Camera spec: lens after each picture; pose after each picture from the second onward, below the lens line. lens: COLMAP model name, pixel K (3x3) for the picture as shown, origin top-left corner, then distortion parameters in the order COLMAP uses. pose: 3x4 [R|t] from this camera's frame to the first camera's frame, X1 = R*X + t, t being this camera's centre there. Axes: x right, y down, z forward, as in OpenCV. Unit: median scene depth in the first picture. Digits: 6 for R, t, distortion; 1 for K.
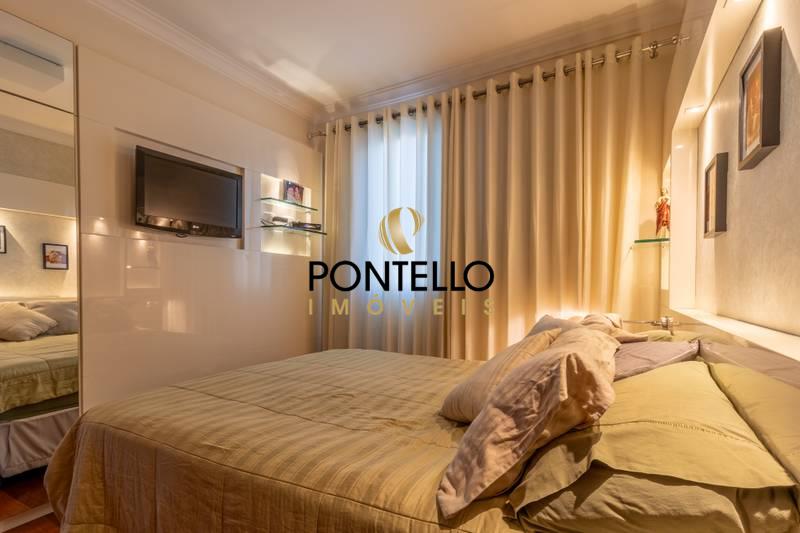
lens RADIAL K [[386.1, 0, 386.1], [0, 386.1, 284.7], [0, 0, 1]] dist [-0.001657, -0.000785]
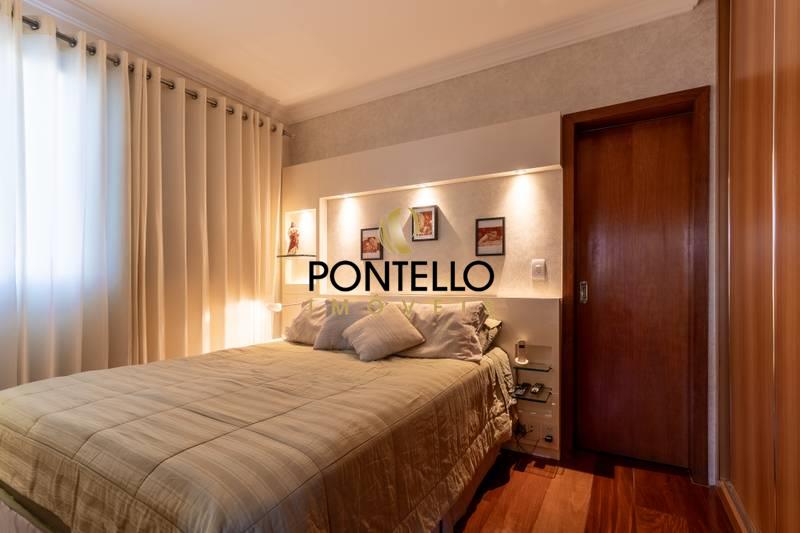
lens RADIAL K [[386.1, 0, 386.1], [0, 386.1, 284.7], [0, 0, 1]] dist [-0.001657, -0.000785]
pose [[0.011403, -0.002333, 0.999932, -0.832416], [-0.007472, 0.999969, 0.002418, 0.005598], [-0.999907, -0.007500, 0.011385, 0.501298]]
